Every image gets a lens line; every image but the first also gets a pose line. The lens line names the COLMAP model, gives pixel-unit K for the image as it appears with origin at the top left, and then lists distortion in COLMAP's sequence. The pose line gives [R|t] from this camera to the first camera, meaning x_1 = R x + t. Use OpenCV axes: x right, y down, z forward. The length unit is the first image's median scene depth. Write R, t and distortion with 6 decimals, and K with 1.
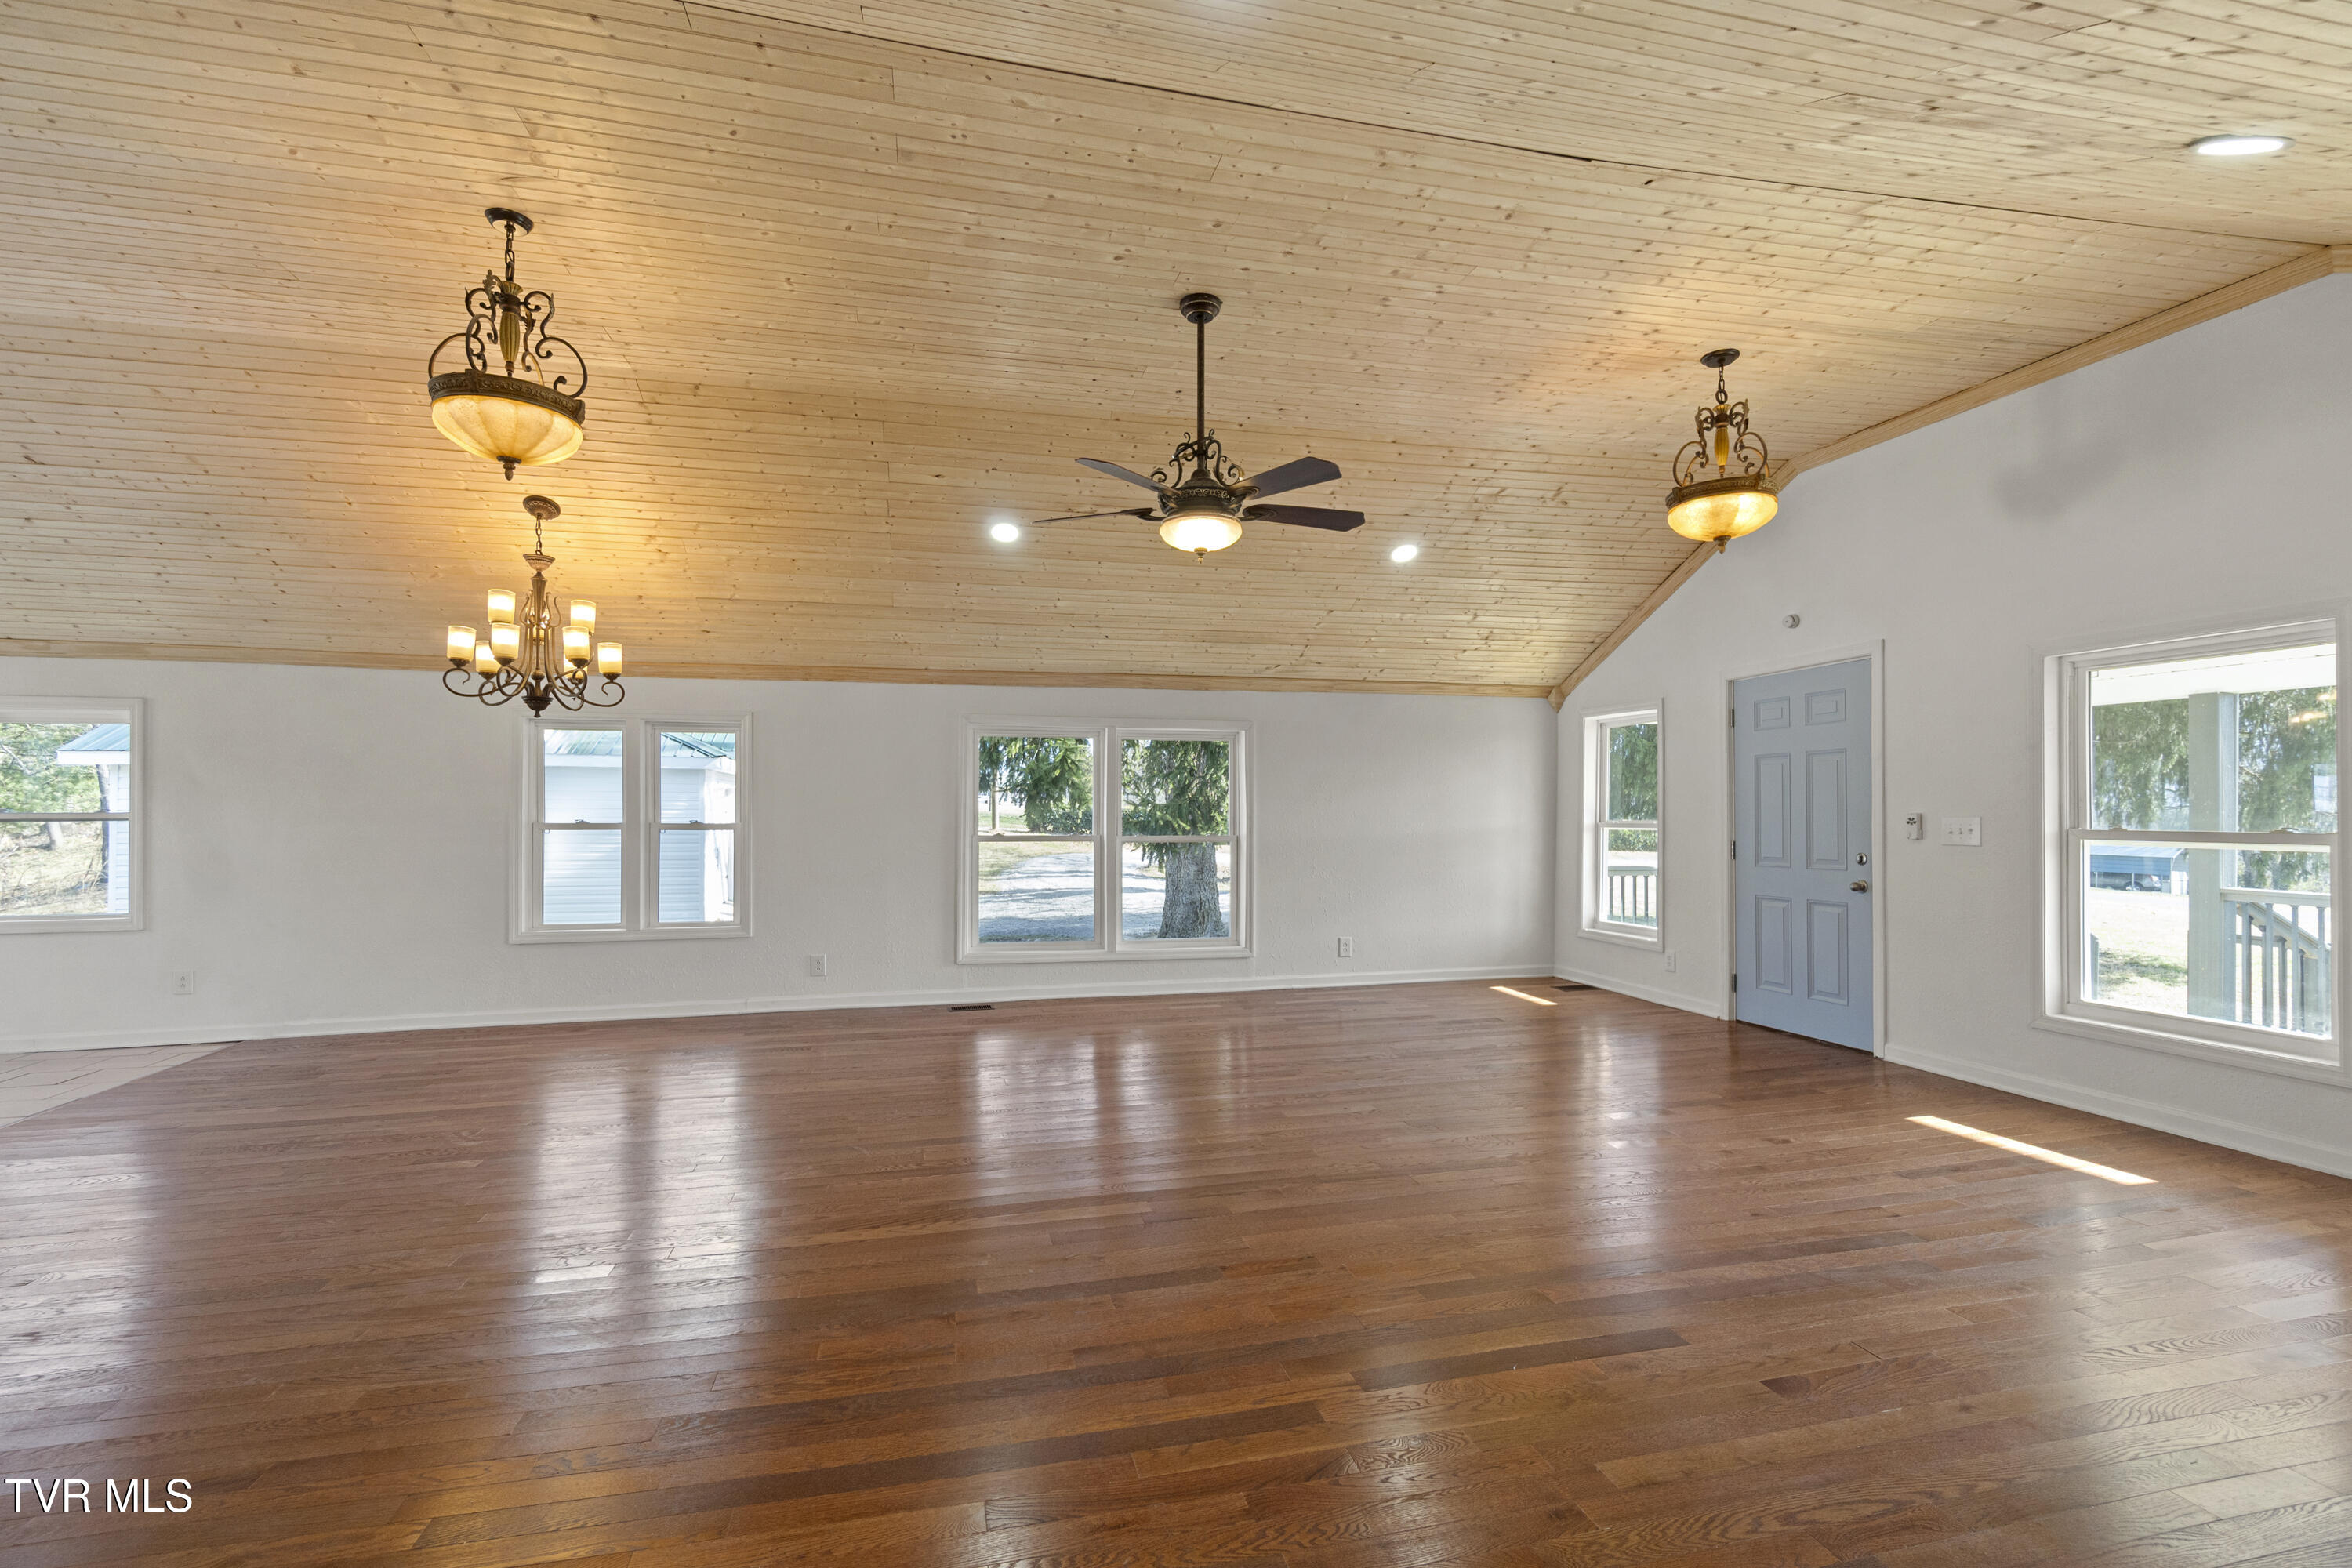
lens RADIAL K [[1025.2, 0, 1172.6], [0, 1025.2, 796.7], [0, 0, 1]] dist [-0.005815, 0.001361]
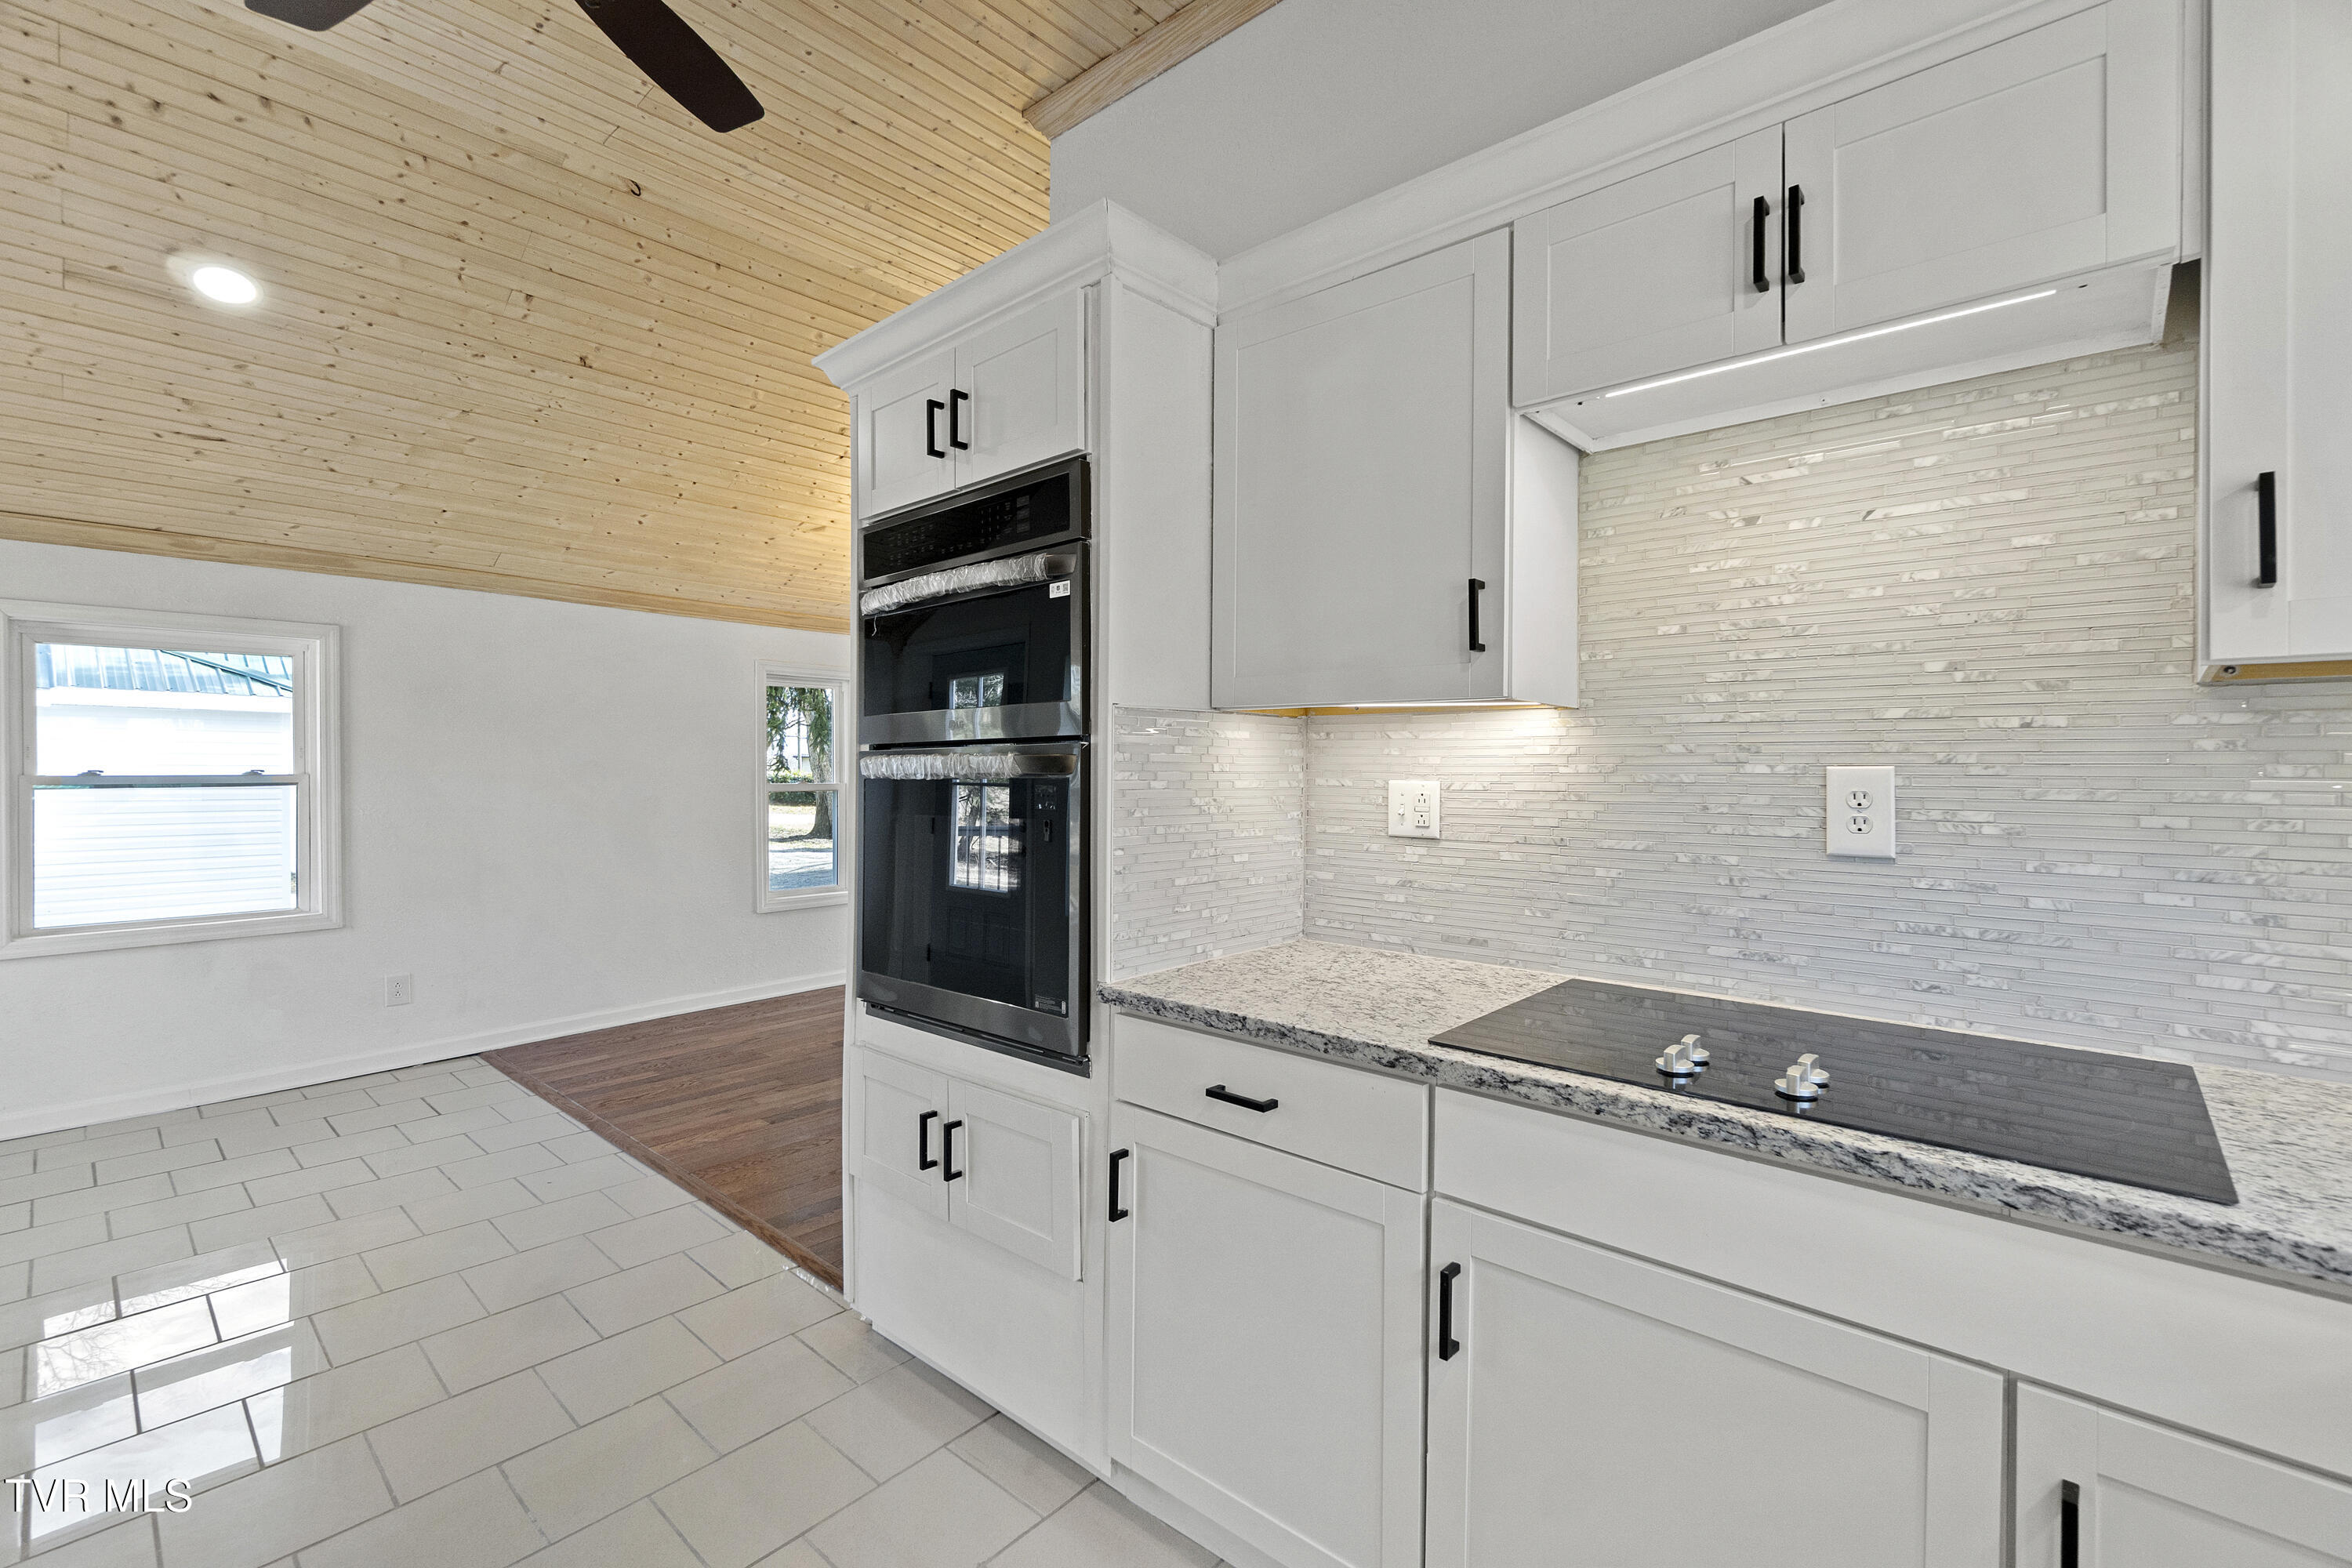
lens RADIAL K [[1025.2, 0, 1161.5], [0, 1025.2, 771.3], [0, 0, 1]] dist [-0.005815, 0.001361]
pose [[0.828016, 0.002011, 0.560701, -0.918027], [-0.011844, 0.999833, 0.013906, -0.004716], [-0.560579, -0.018155, 0.827902, 0.015032]]
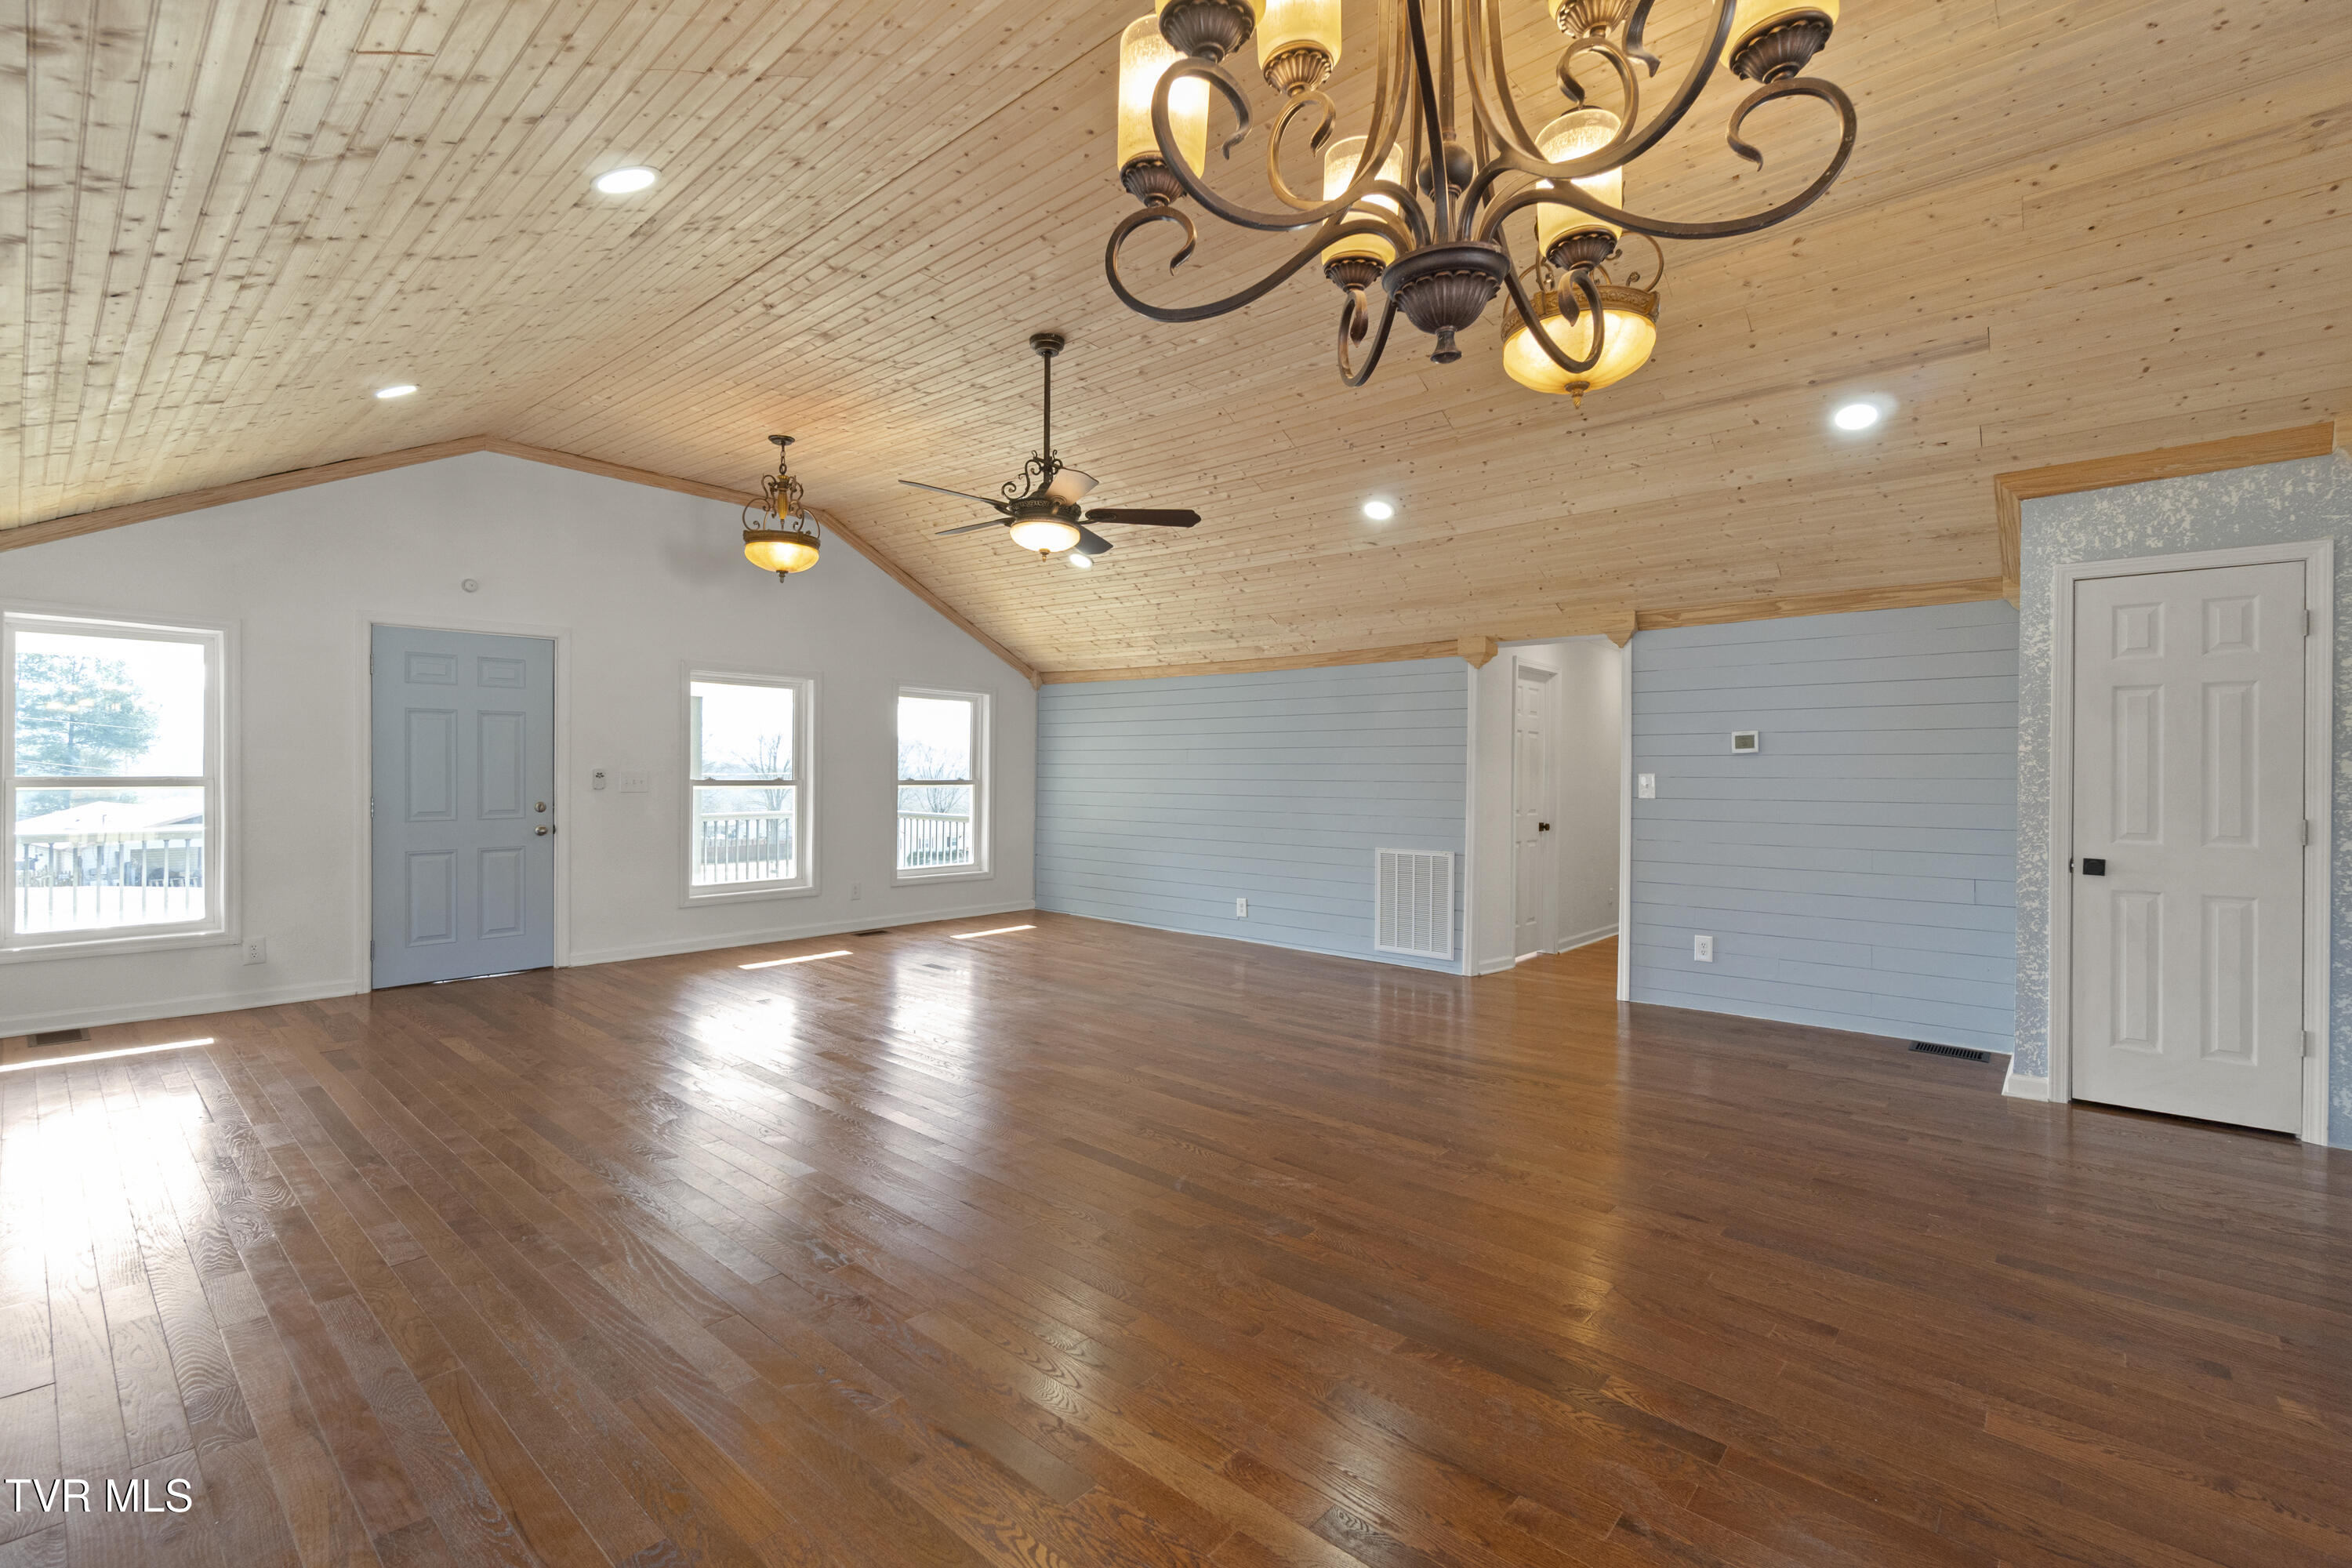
lens RADIAL K [[1025.2, 0, 1151.6], [0, 1025.2, 771.3], [0, 0, 1]] dist [-0.005815, 0.001361]
pose [[-0.571672, -0.004920, 0.820467, -0.663602], [-0.022121, 0.999711, -0.009418, 0.013532], [-0.820184, -0.023534, -0.571616, 1.029770]]
